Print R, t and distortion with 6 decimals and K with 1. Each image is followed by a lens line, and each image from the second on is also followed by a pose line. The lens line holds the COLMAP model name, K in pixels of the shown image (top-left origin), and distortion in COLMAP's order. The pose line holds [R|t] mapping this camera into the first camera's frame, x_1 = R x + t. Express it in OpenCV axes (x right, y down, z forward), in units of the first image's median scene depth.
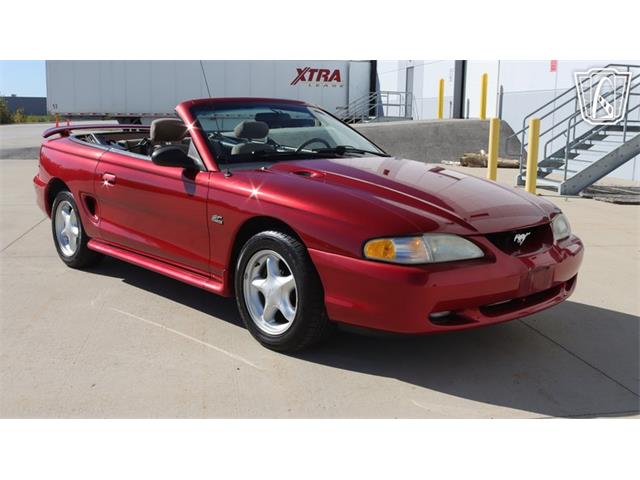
lens RADIAL K [[718.8, 0, 322.3], [0, 718.8, 242.7], [0, 0, 1]] dist [-0.078133, 0.000000]
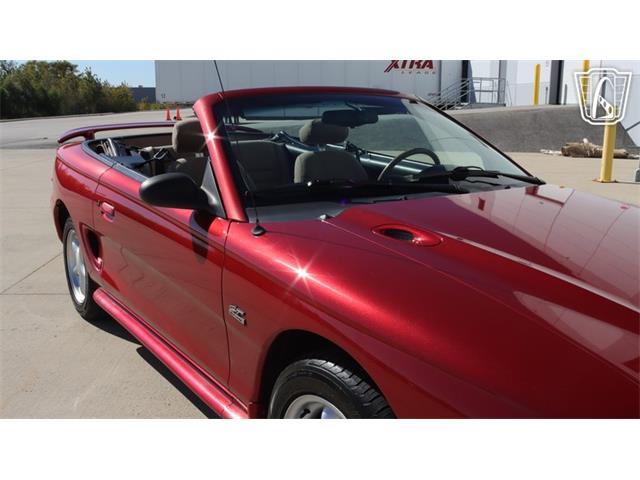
lens RADIAL K [[647.1, 0, 319.2], [0, 647.1, 239.3], [0, 0, 1]] dist [-0.082476, 0.000000]
pose [[0.989854, 0.016886, -0.141079, -0.004062], [-0.011888, 0.999274, 0.036196, -0.026251], [0.141588, -0.034152, 0.989336, 0.128985]]
